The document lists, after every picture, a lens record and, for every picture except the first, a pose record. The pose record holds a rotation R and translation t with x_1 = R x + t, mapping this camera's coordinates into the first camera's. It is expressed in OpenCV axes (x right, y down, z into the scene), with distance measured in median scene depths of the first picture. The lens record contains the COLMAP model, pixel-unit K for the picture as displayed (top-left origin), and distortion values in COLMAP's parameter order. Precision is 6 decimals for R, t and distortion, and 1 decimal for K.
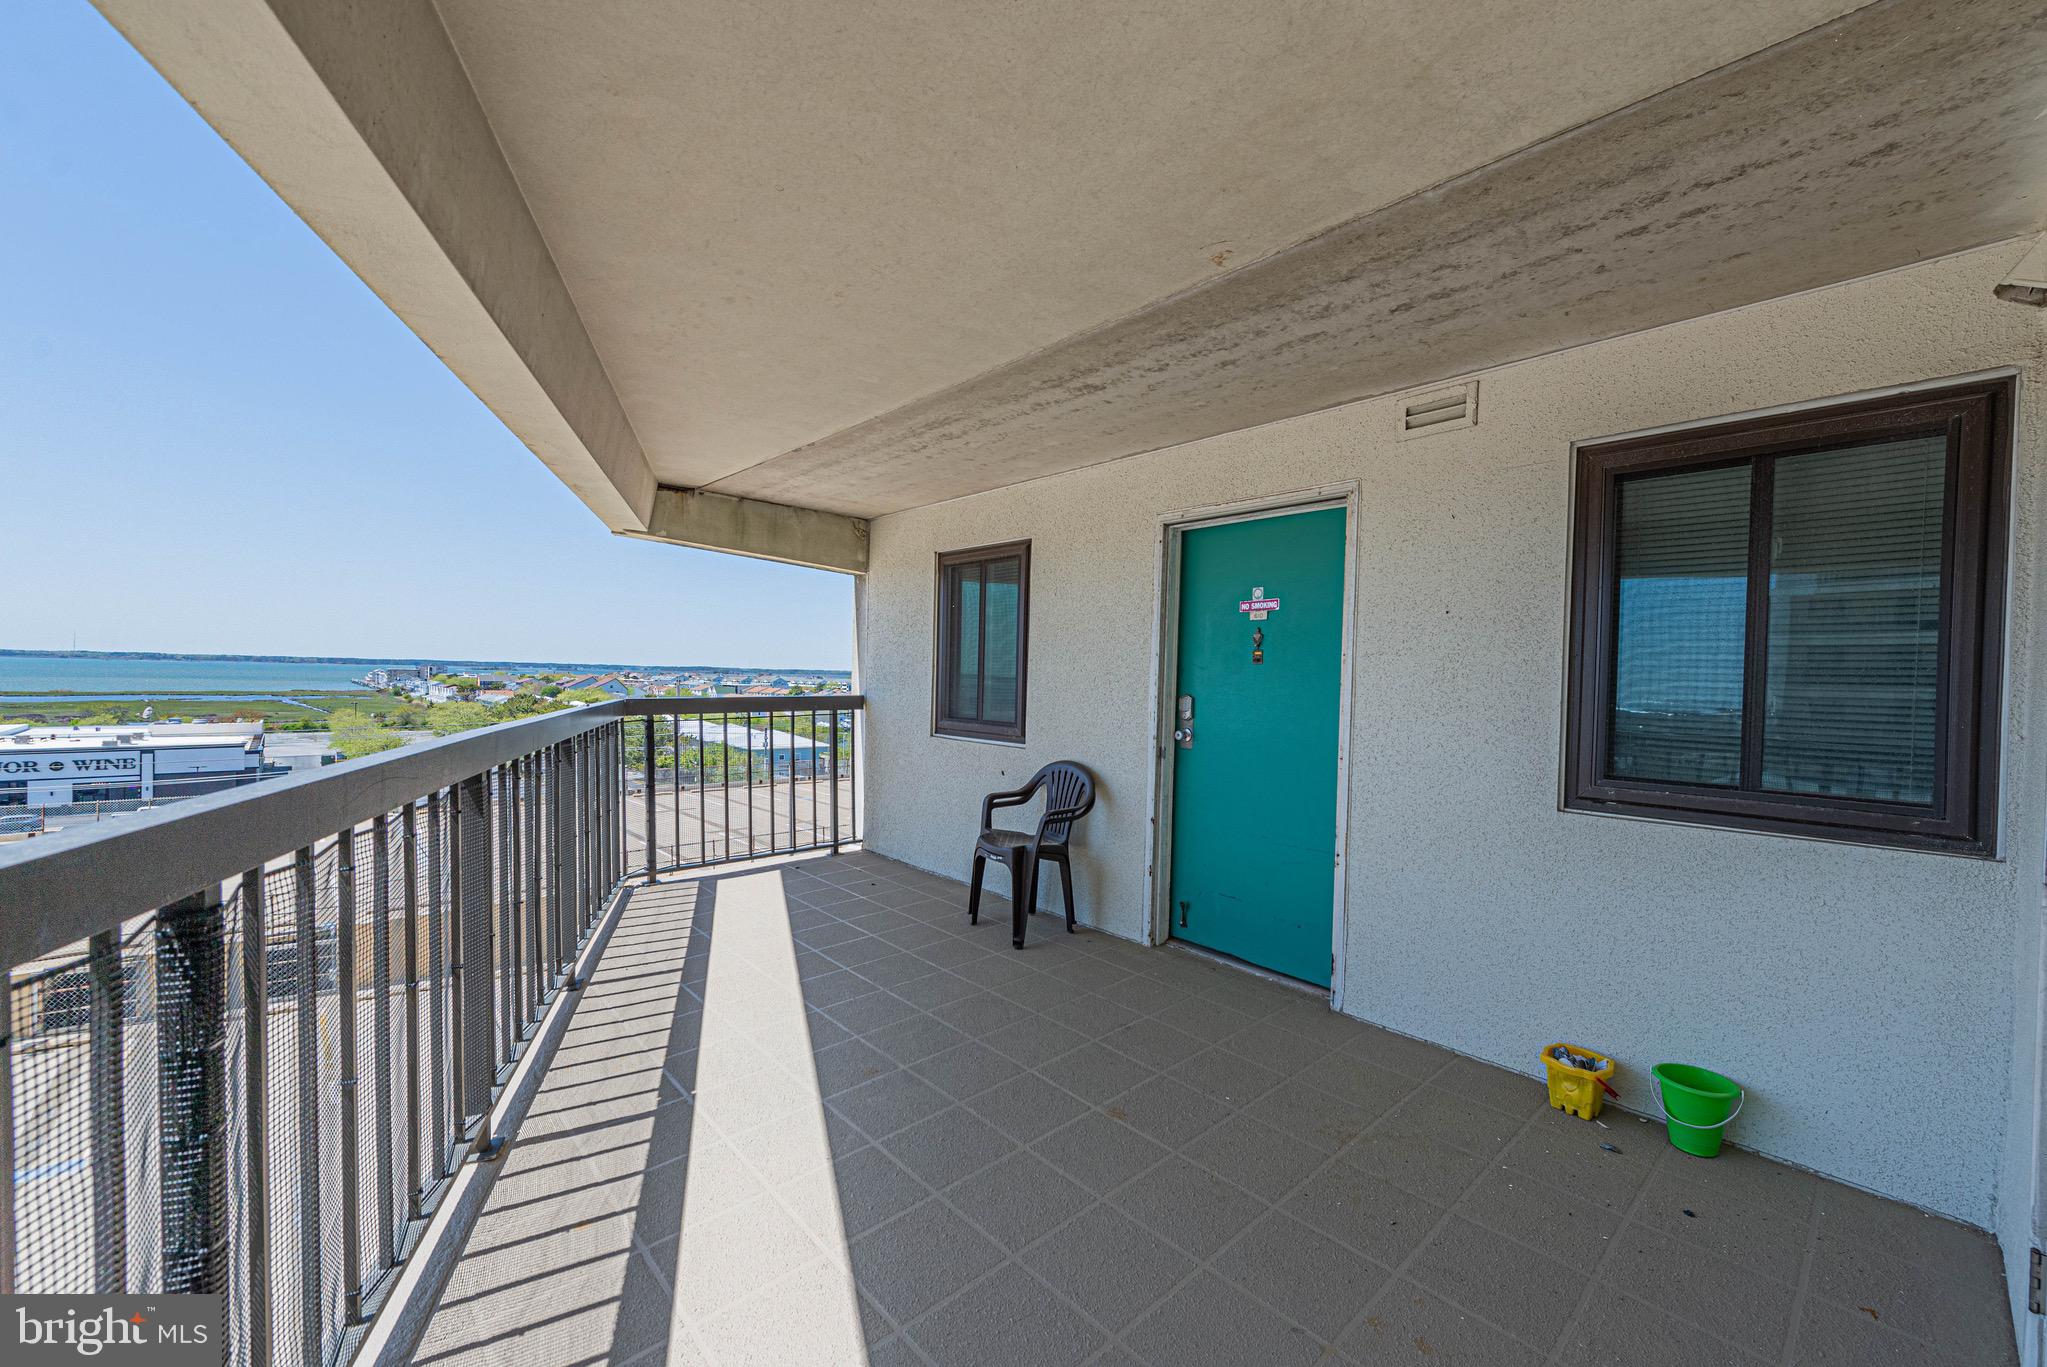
lens RADIAL K [[806.7, 0, 1031.8], [0, 806.7, 687.0], [0, 0, 1]] dist [0.011539, -0.003709]
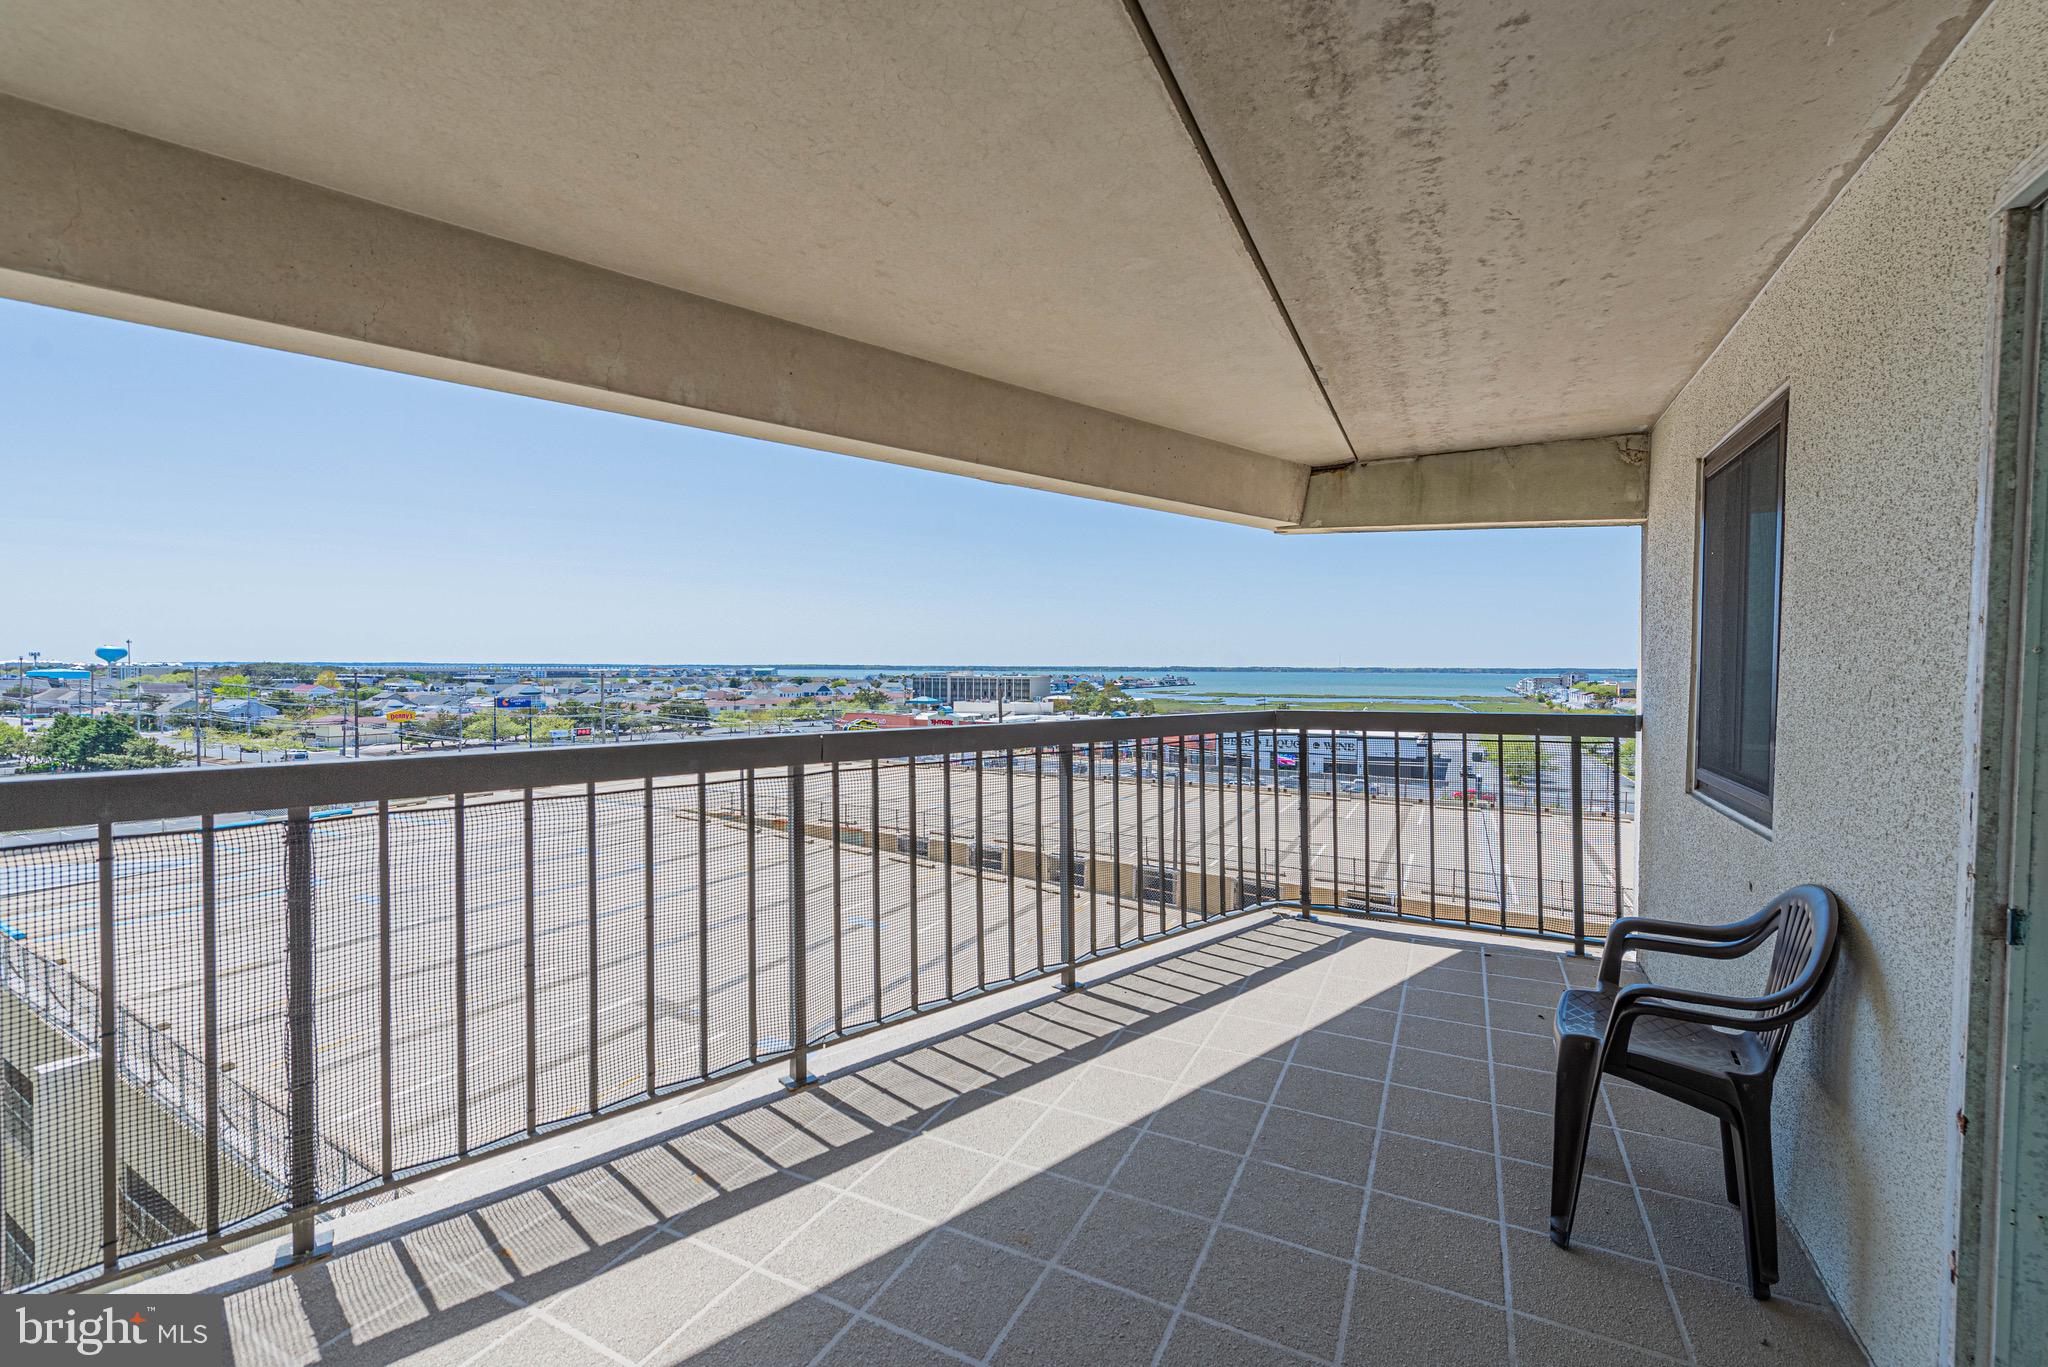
lens RADIAL K [[807.1, 0, 1036.1], [0, 807.1, 689.7], [0, 0, 1]] dist [0.011539, -0.003709]
pose [[0.344483, 0.004420, -0.938782, 0.388213], [-0.010442, 0.999945, 0.000877, -0.009766], [0.938734, 0.009500, 0.344511, 0.611181]]
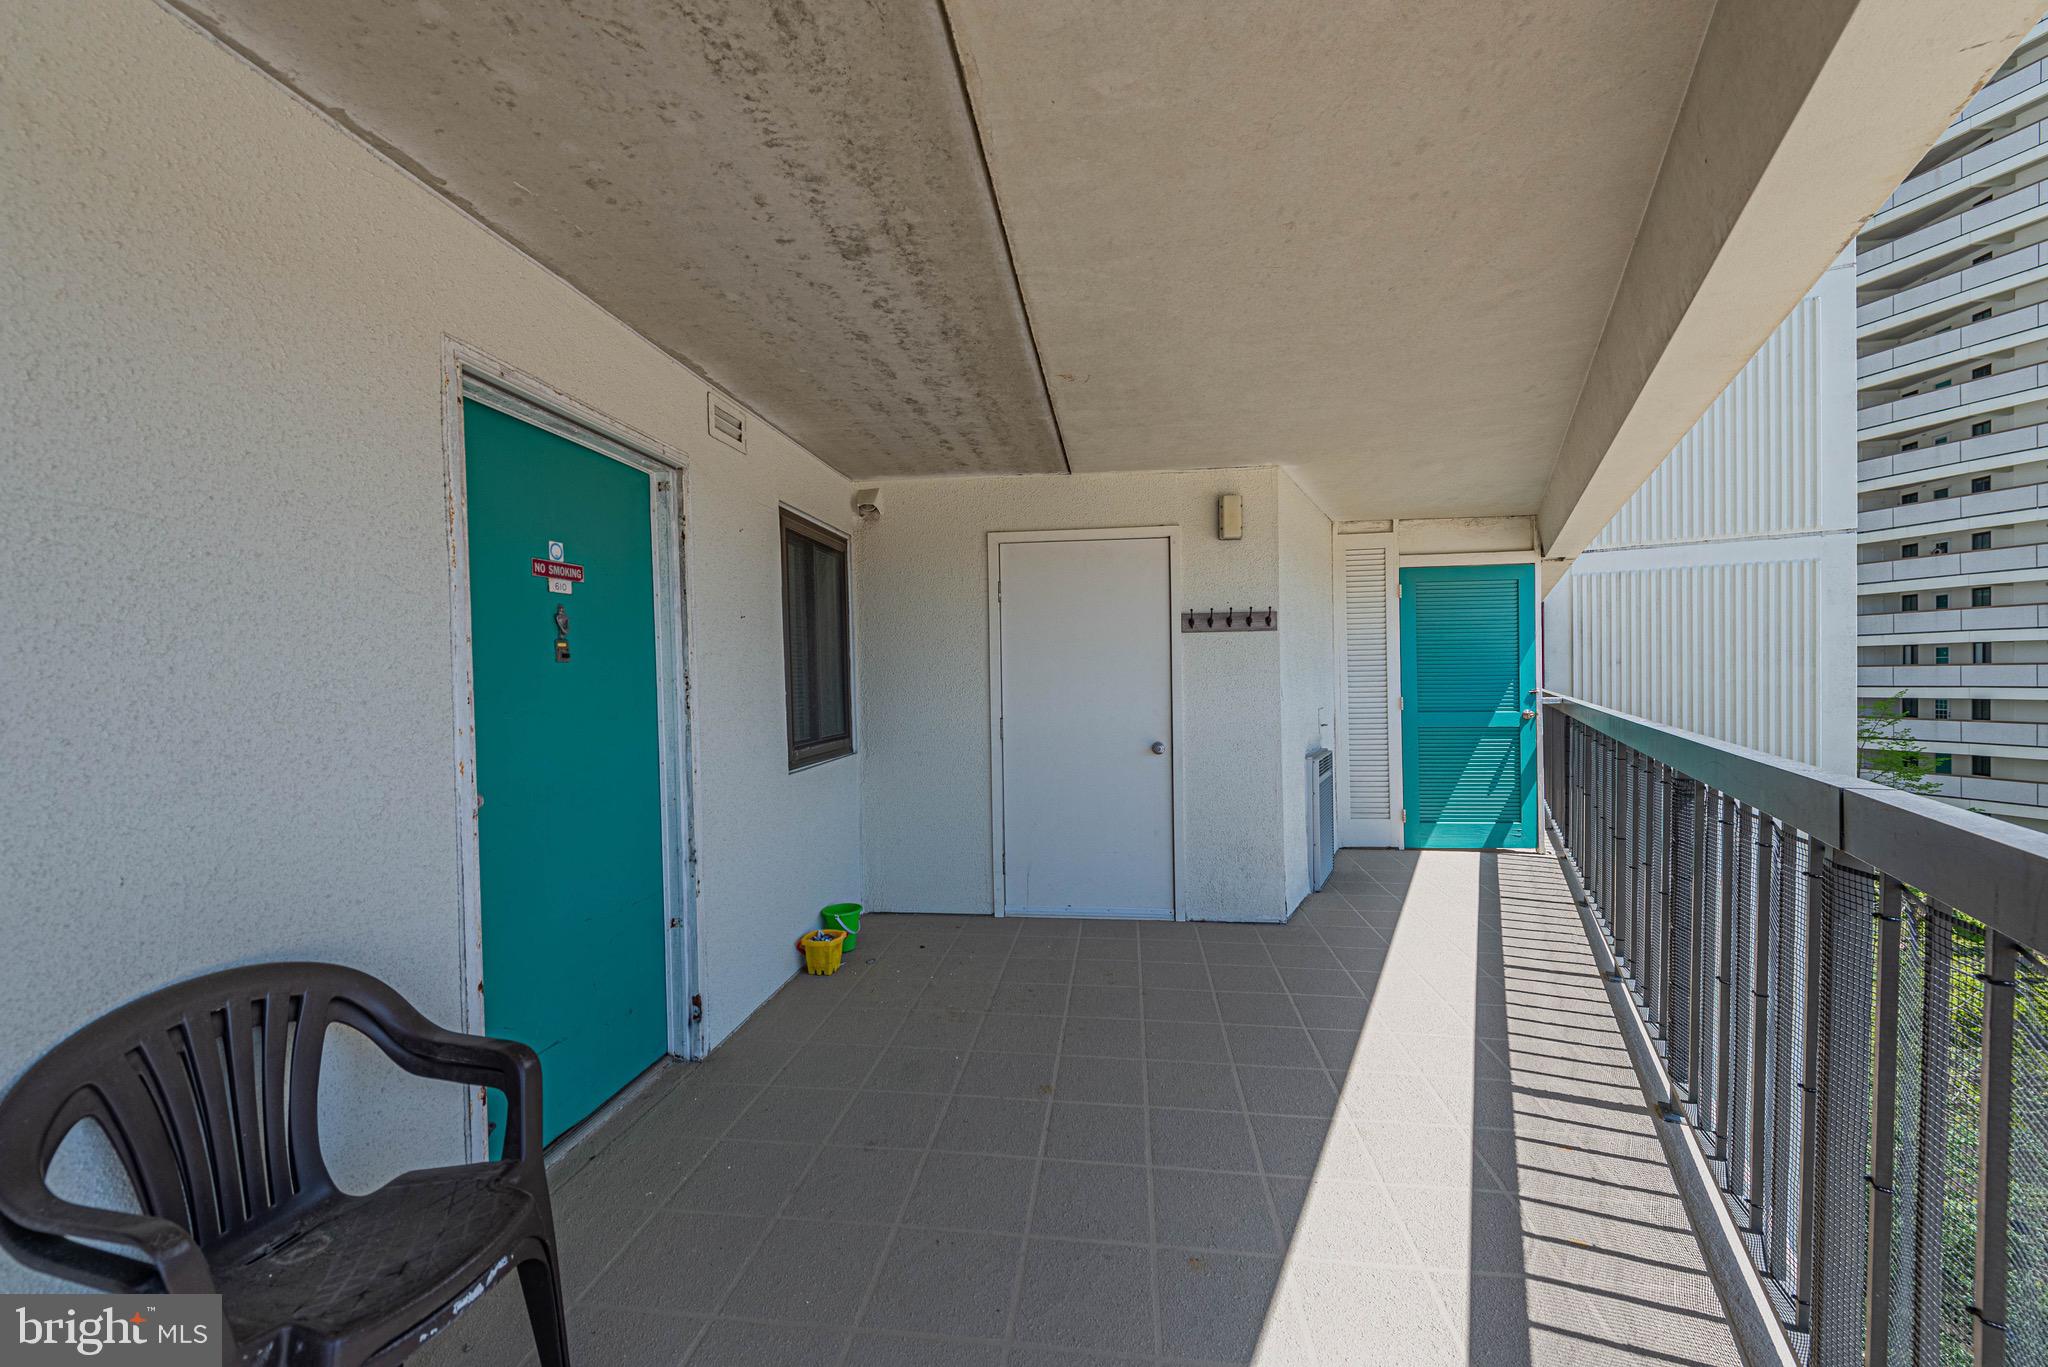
lens RADIAL K [[807.1, 0, 1035.0], [0, 807.1, 687.5], [0, 0, 1]] dist [0.011539, -0.003709]
pose [[-0.661801, -0.020758, 0.749392, -0.492390], [0.014386, 0.999081, 0.040379, -0.031122], [-0.749541, 0.037504, -0.660895, 1.240529]]
